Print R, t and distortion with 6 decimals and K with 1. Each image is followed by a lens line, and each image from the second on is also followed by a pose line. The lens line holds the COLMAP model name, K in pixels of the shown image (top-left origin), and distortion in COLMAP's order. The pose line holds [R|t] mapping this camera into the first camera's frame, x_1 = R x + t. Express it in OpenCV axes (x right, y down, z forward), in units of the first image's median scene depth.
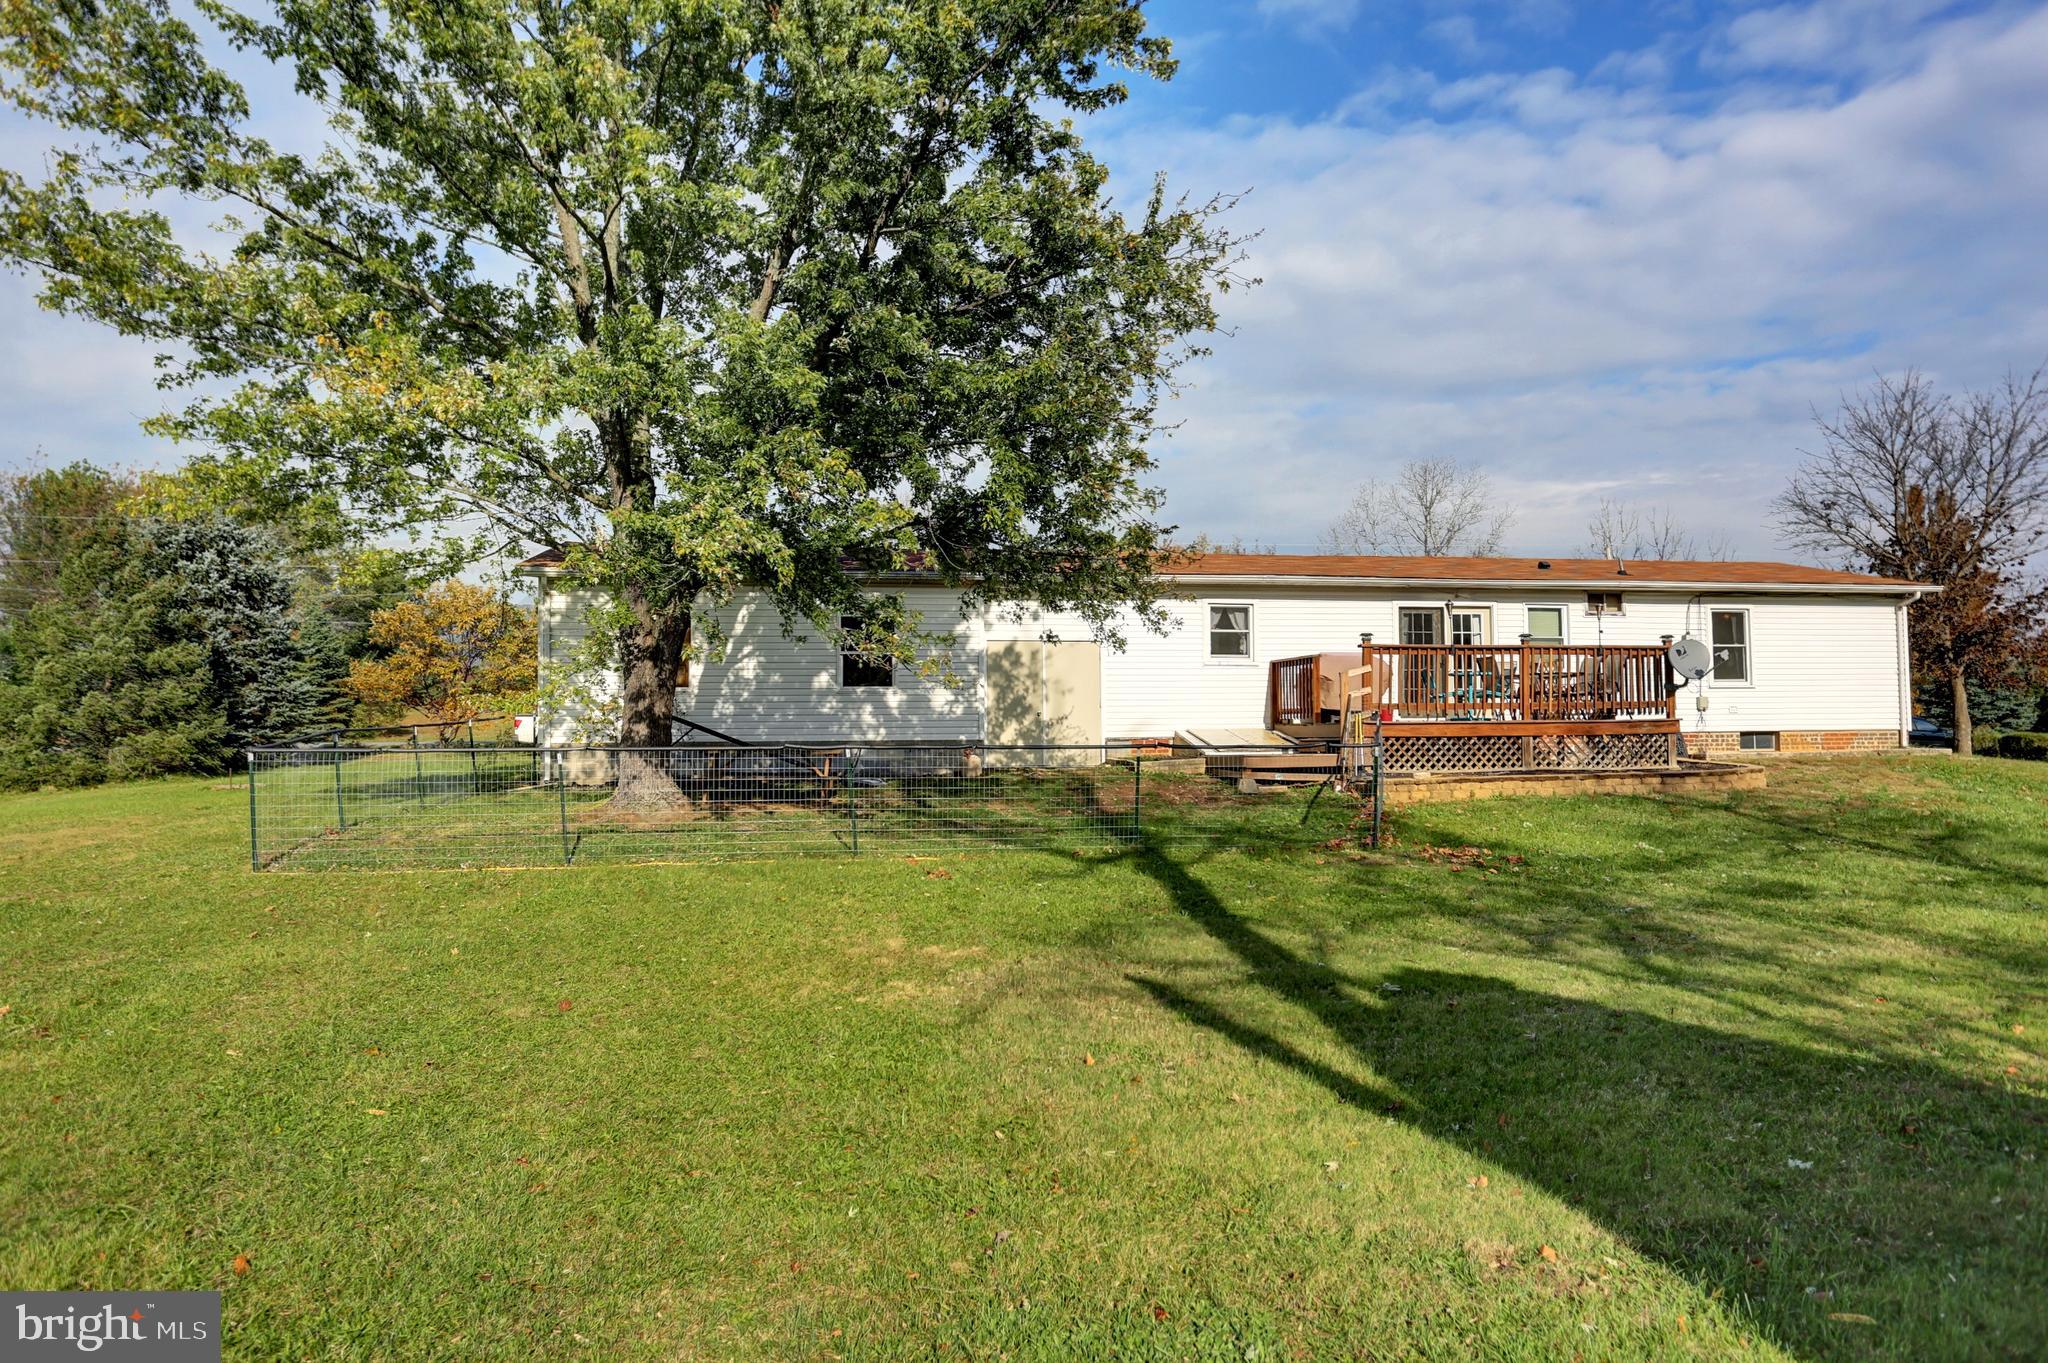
lens RADIAL K [[1338.7, 0, 1023.6], [0, 1338.7, 684.3], [0, 0, 1]] dist [-0.027668, 0.003552]
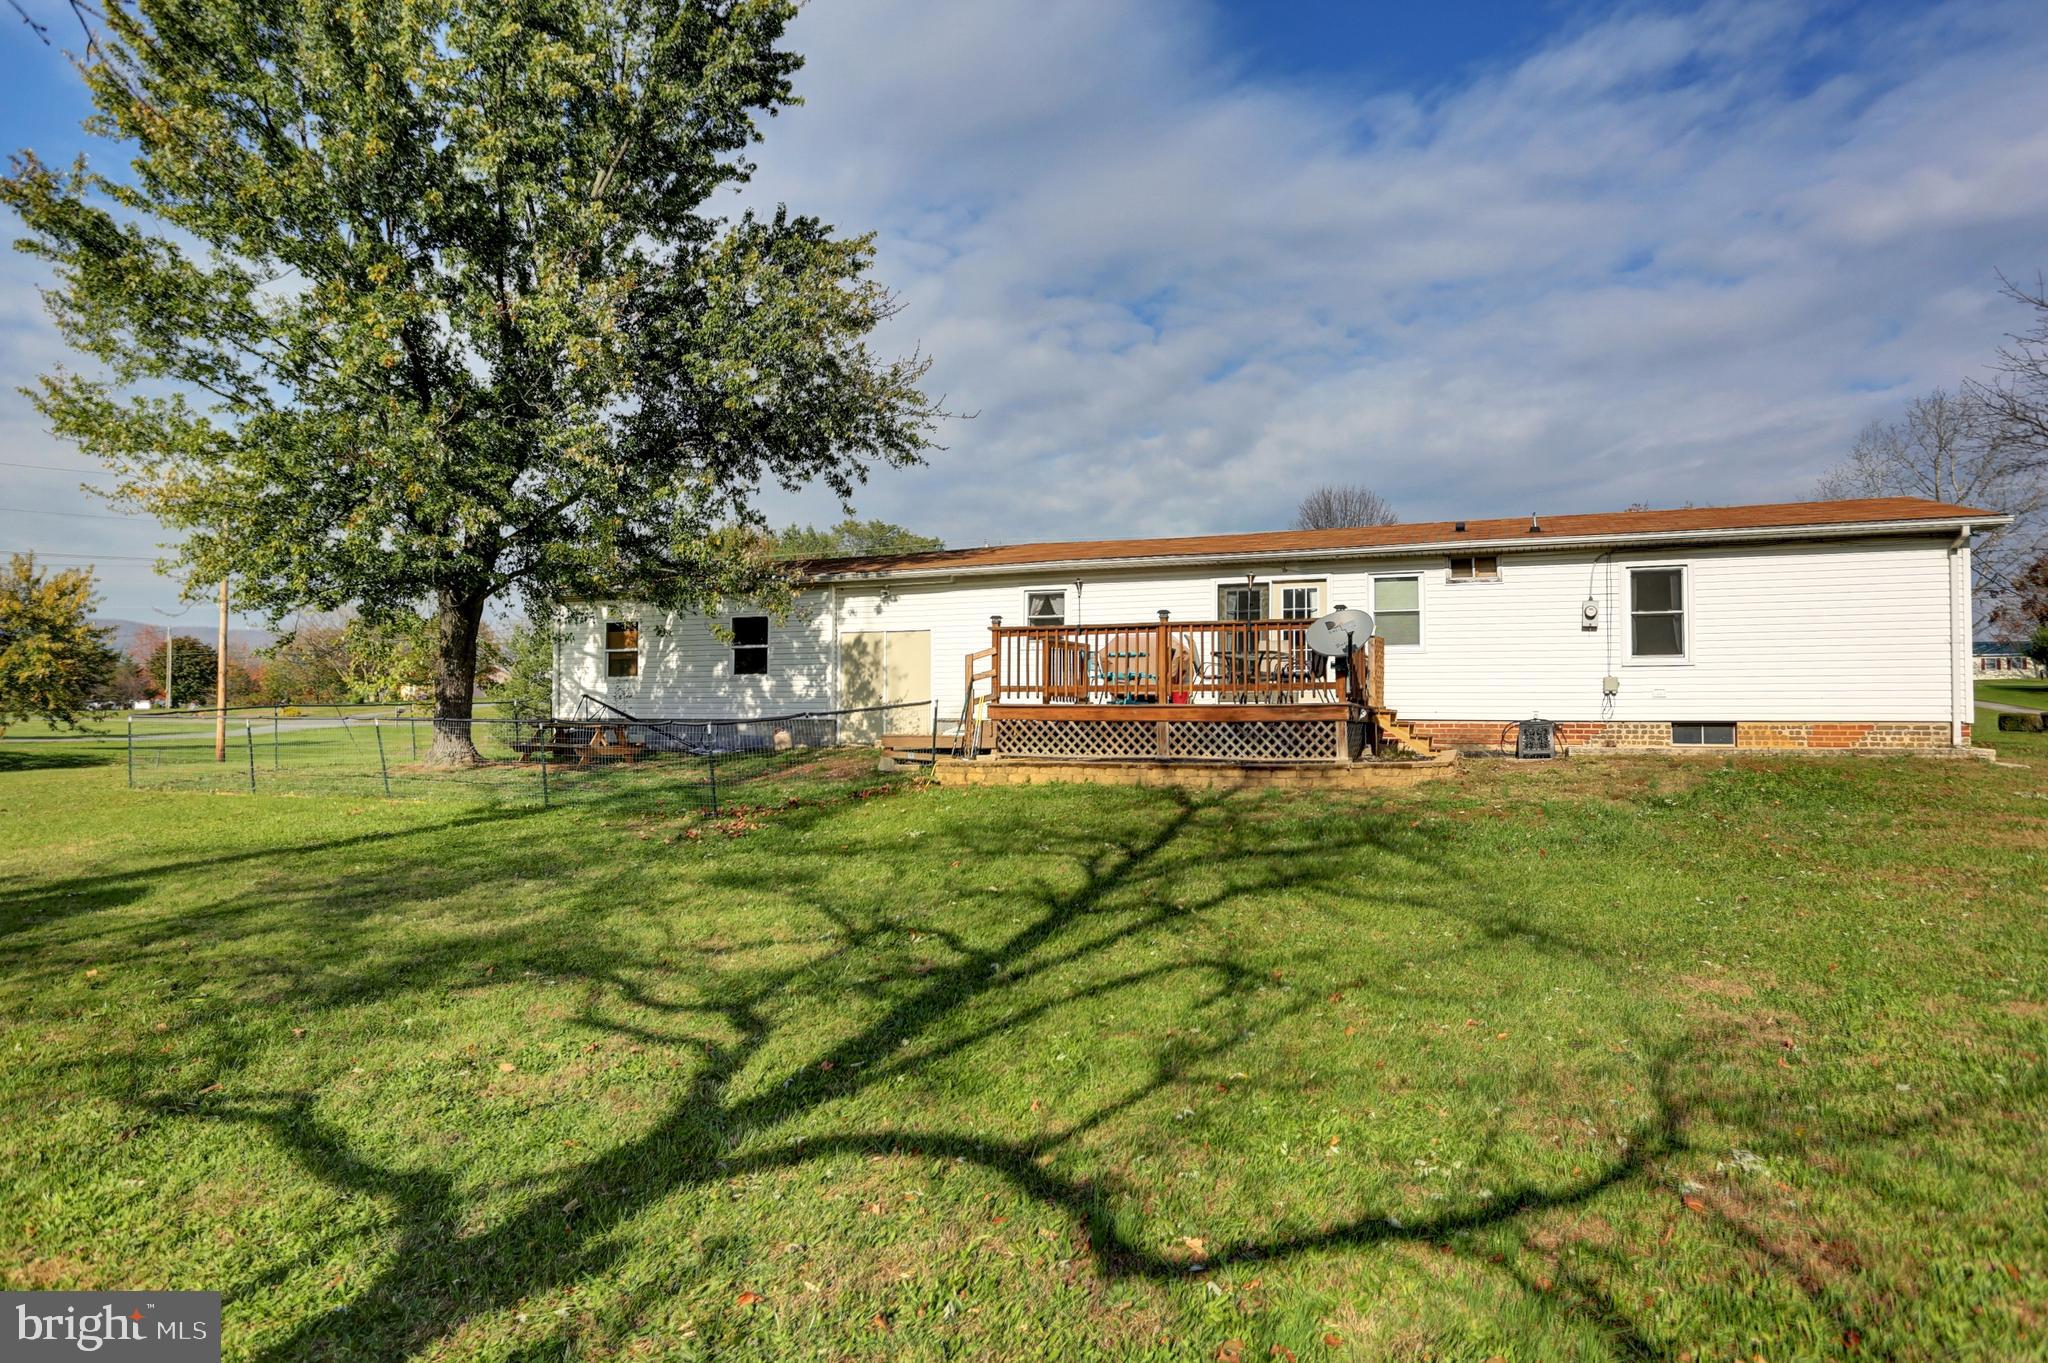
lens RADIAL K [[1191.9, 0, 1022.7], [0, 1191.9, 683.8], [0, 0, 1]] dist [-0.045341, -0.000530]
pose [[0.835673, -0.004922, -0.549205, 0.663779], [0.009141, 0.999946, 0.004947, 0.007259], [0.549151, -0.009154, 0.835673, 0.230108]]
